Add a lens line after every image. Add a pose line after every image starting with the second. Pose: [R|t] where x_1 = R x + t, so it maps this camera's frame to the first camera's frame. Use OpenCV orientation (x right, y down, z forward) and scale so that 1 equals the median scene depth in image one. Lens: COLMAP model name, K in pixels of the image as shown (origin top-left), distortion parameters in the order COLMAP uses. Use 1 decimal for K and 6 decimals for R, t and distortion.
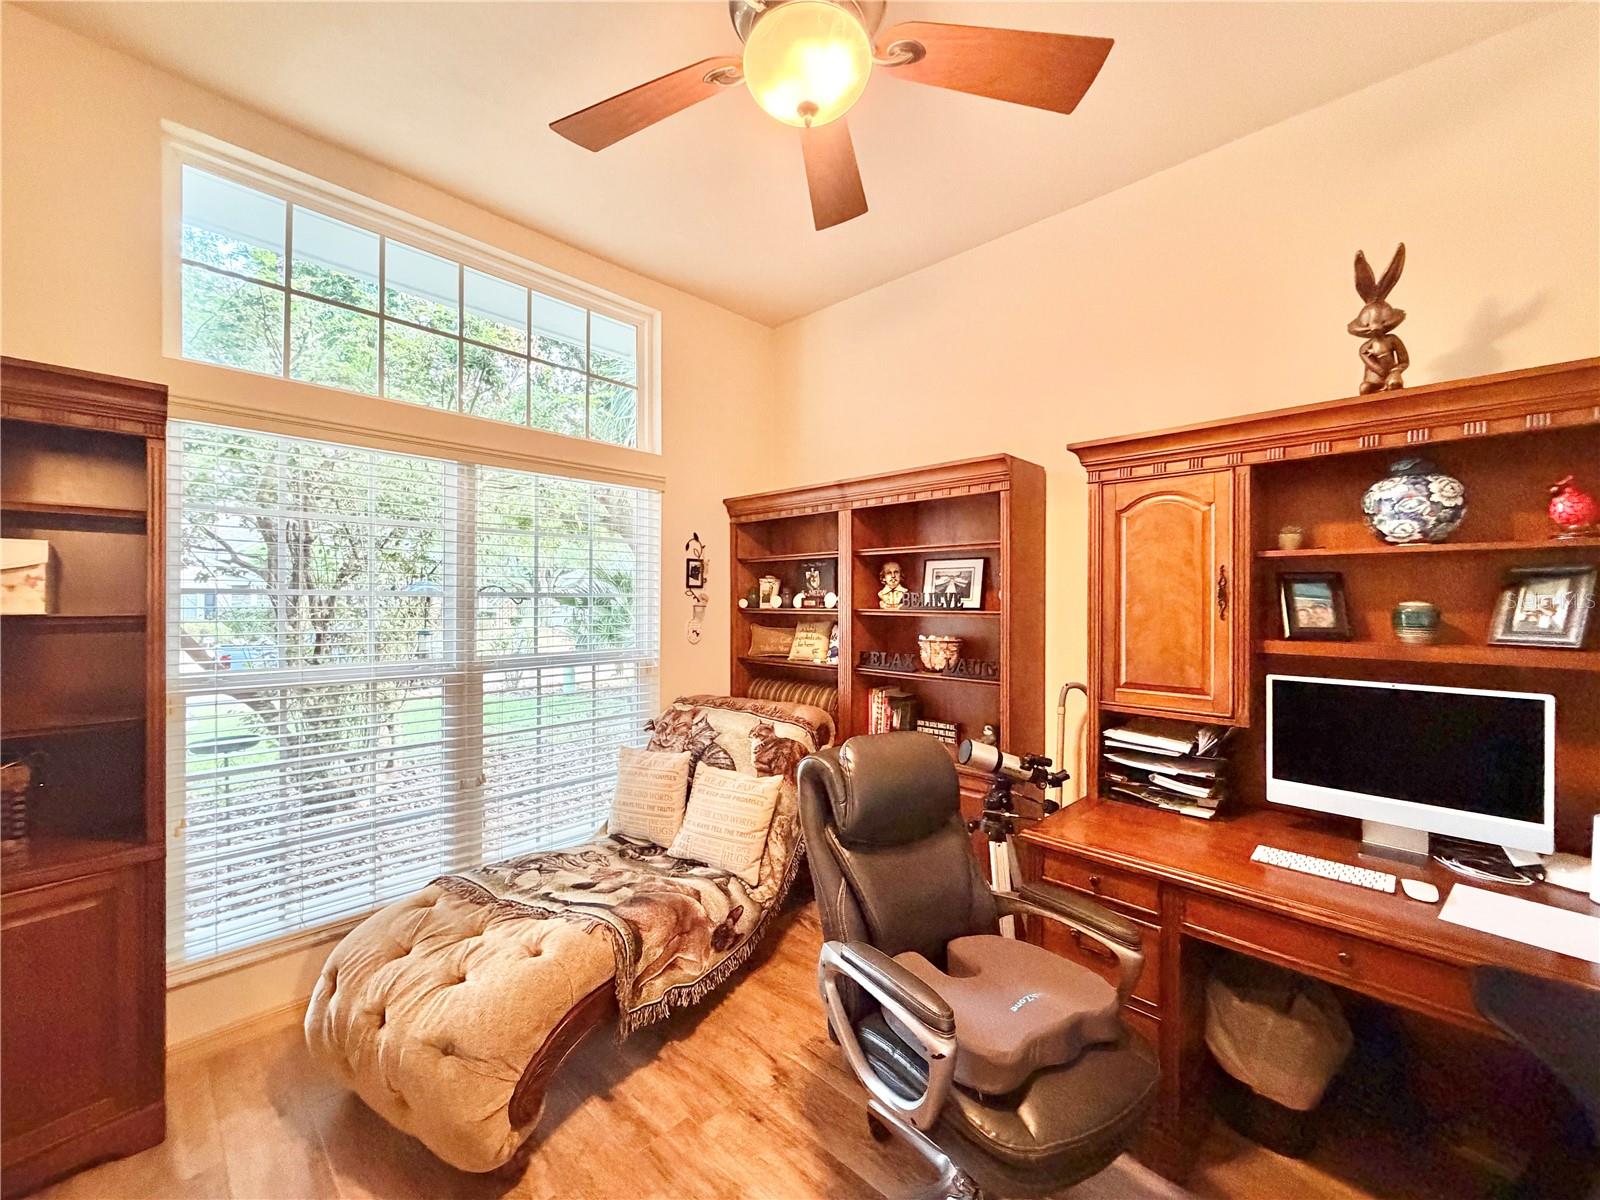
lens RADIAL K [[637.2, 0, 796.3], [0, 637.2, 602.5], [0, 0, 1]] dist [-0.000939, 0.000120]
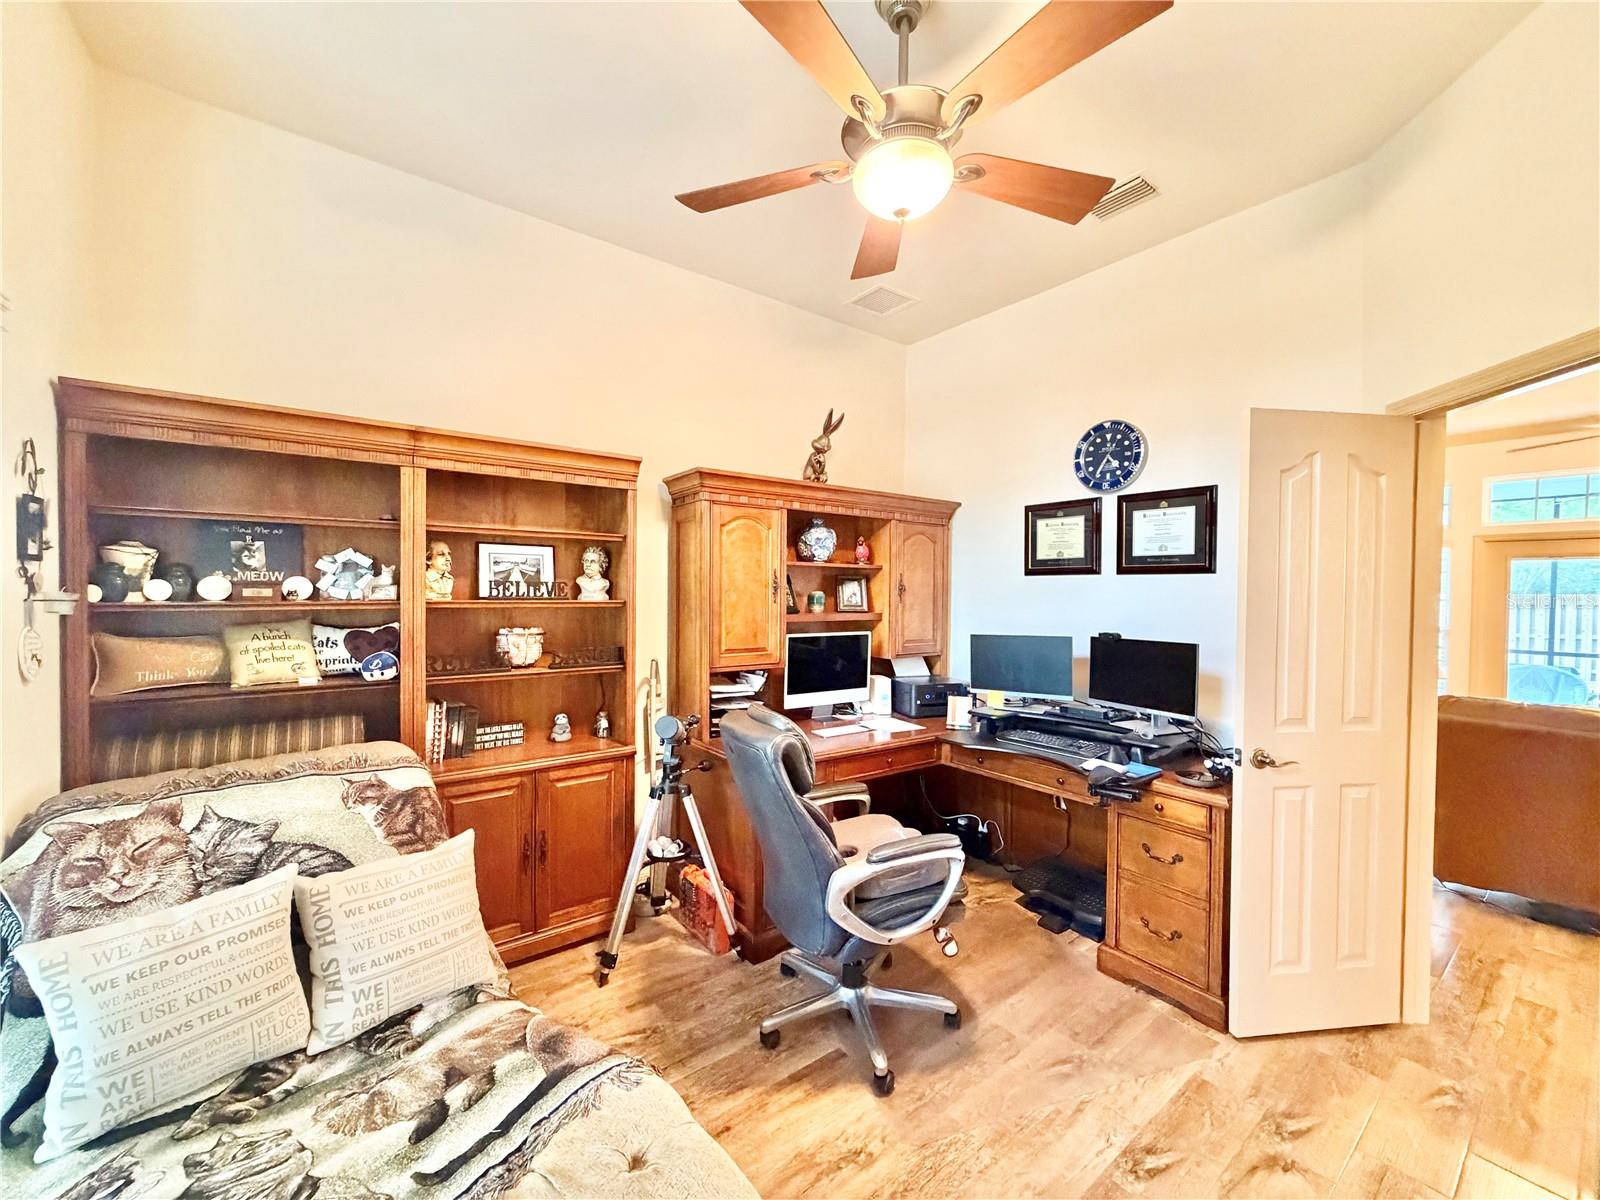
lens RADIAL K [[637.2, 0, 793.8], [0, 637.2, 598.6], [0, 0, 1]] dist [-0.000939, 0.000120]
pose [[0.168258, -0.016127, 0.985611, -0.653055], [-0.004853, 0.999840, 0.017188, -0.008116], [-0.985731, -0.007676, 0.168153, 0.493639]]
